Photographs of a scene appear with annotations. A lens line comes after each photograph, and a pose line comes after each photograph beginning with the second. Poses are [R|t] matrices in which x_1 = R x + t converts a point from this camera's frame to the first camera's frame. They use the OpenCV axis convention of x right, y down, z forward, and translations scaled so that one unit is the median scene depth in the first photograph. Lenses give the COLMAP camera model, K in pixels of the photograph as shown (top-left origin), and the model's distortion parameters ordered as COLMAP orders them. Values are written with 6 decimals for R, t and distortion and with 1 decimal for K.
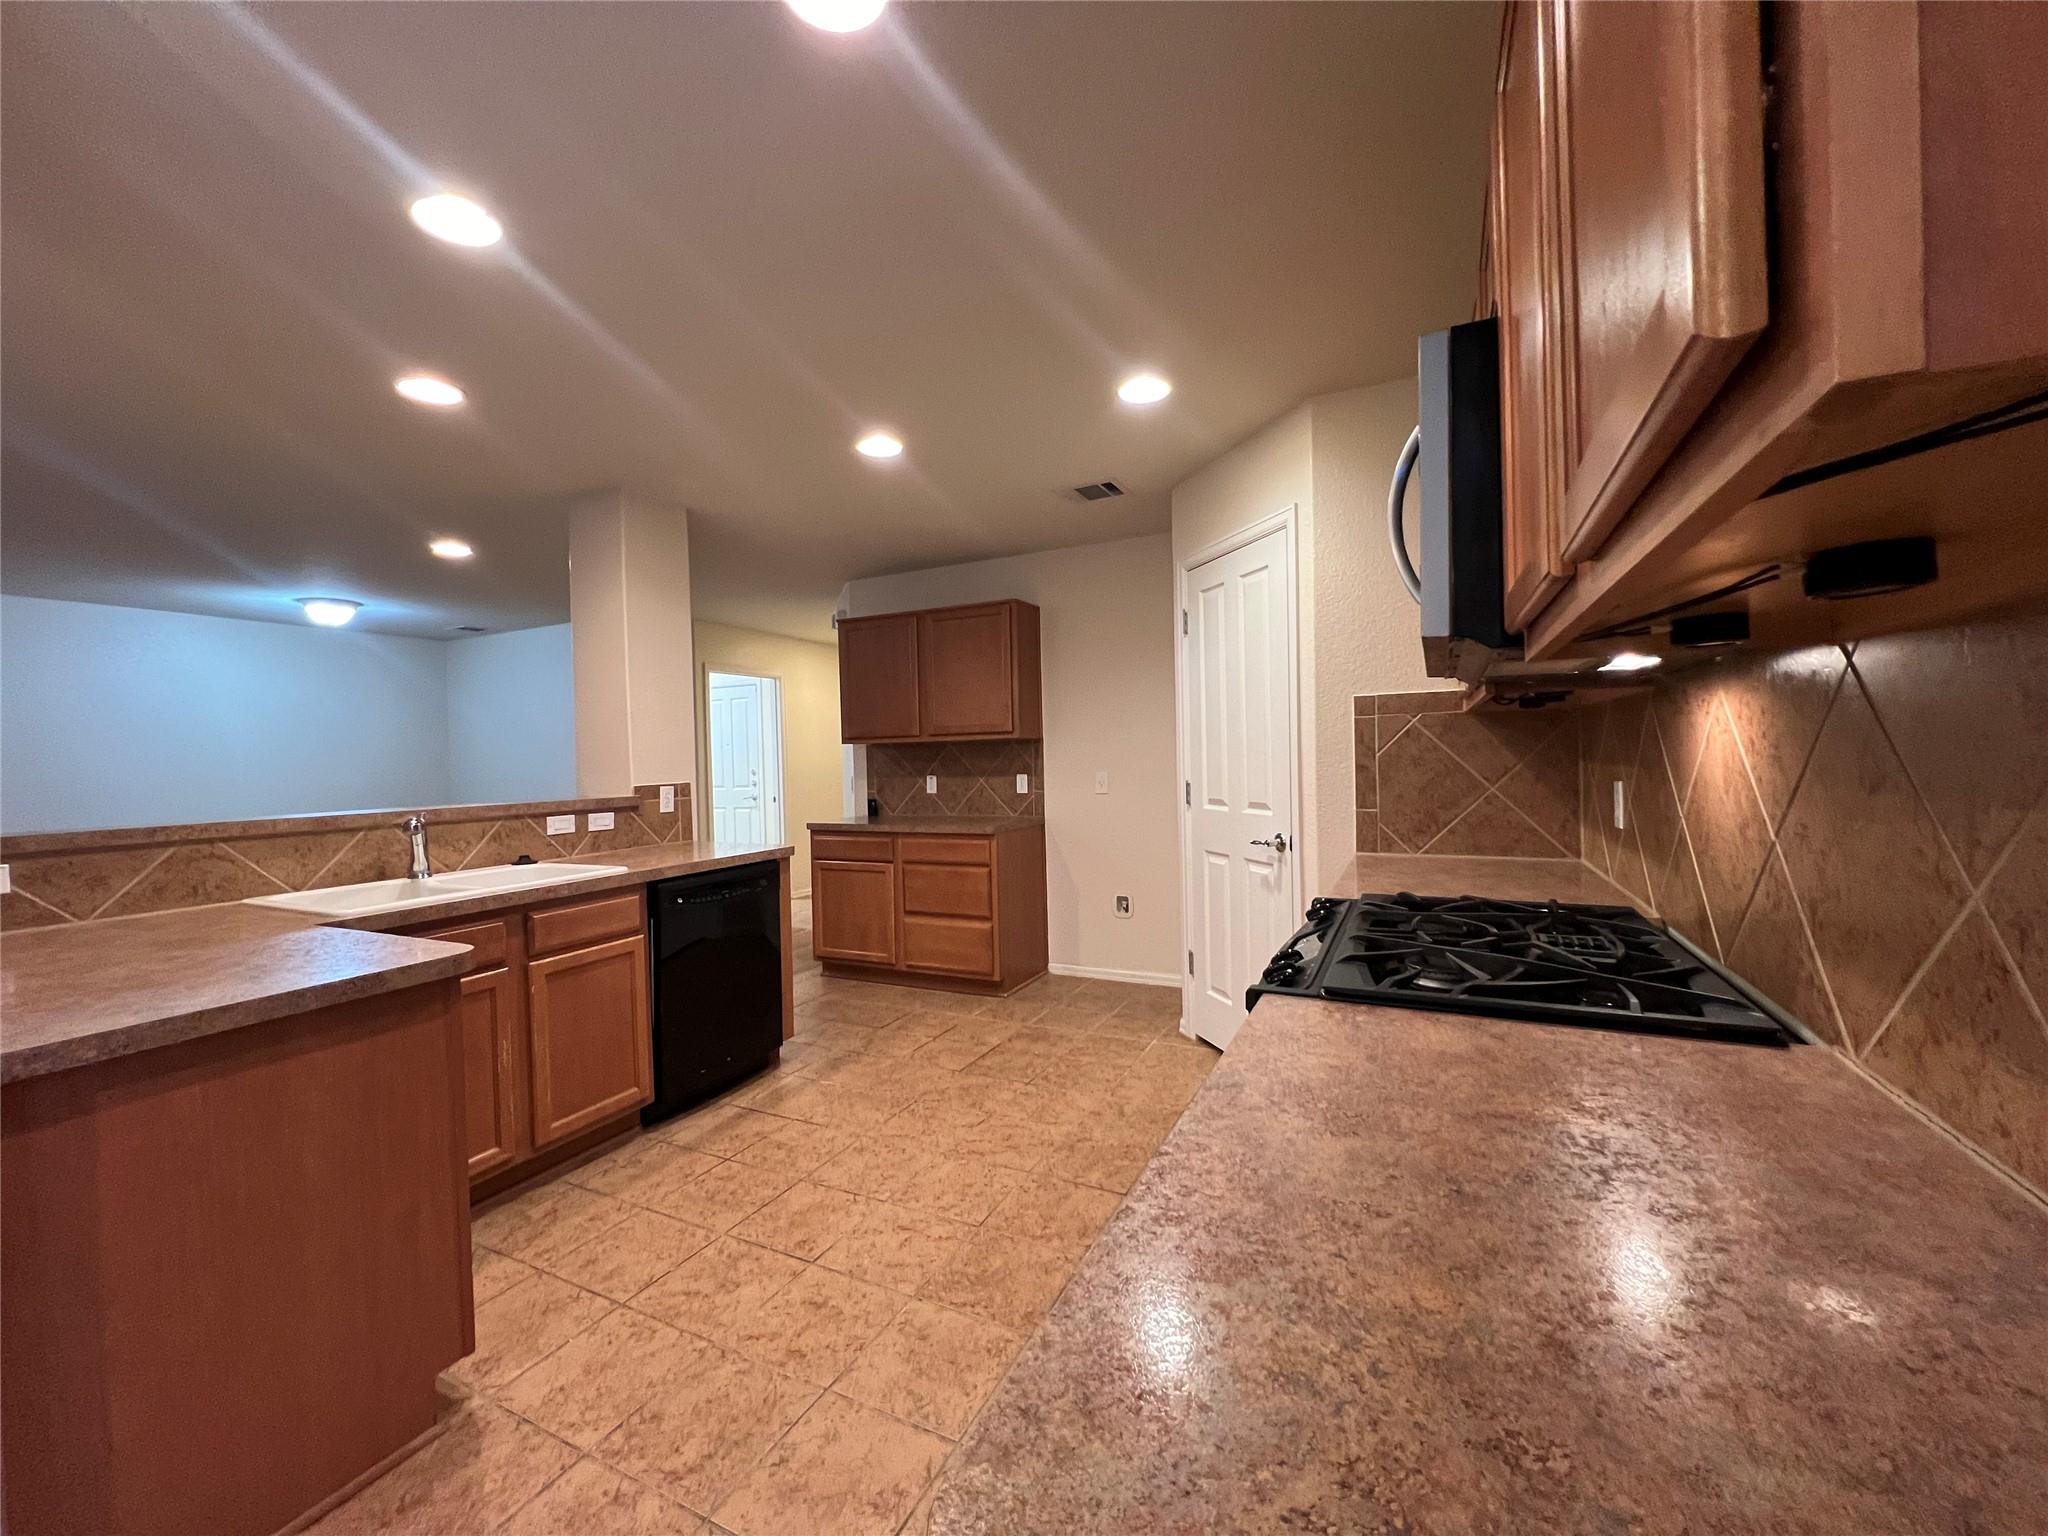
lens RADIAL K [[821.6, 0, 1018.5], [0, 821.6, 764.9], [0, 0, 1]] dist [0.000187, 0.000425]
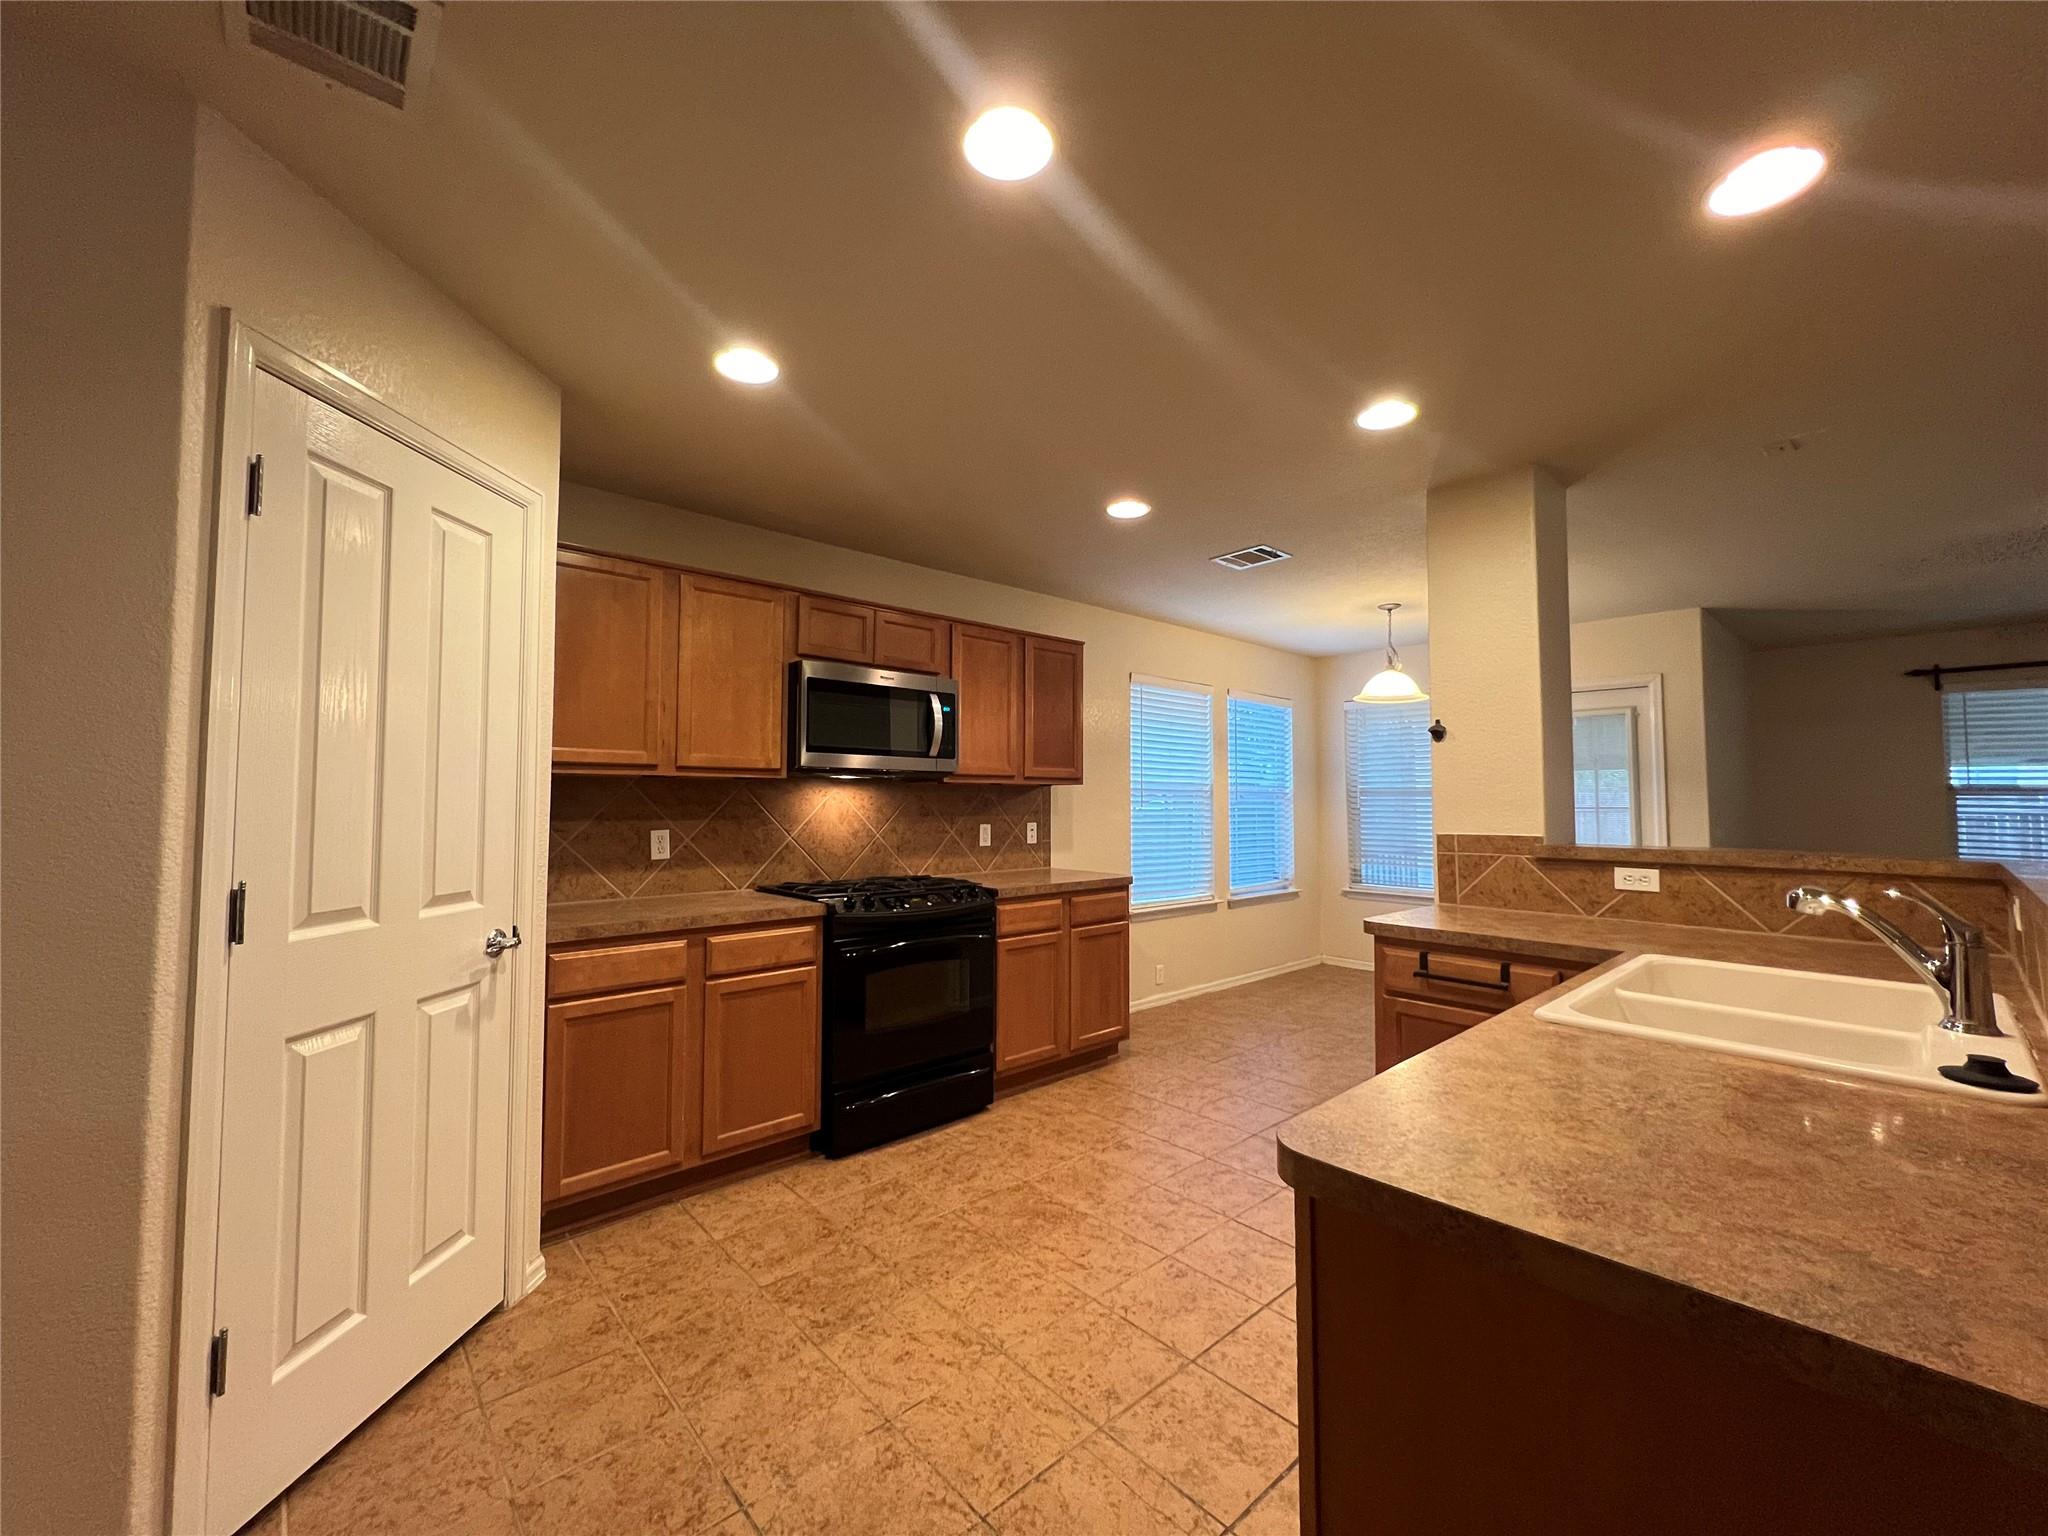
lens RADIAL K [[821.6, 0, 1022.1], [0, 821.6, 765.7], [0, 0, 1]] dist [0.000187, 0.000425]
pose [[-0.931679, 0.038719, 0.361213, -0.438277], [0.025338, 0.998808, -0.041709, -0.017128], [-0.362398, -0.029707, -0.931550, 1.888518]]
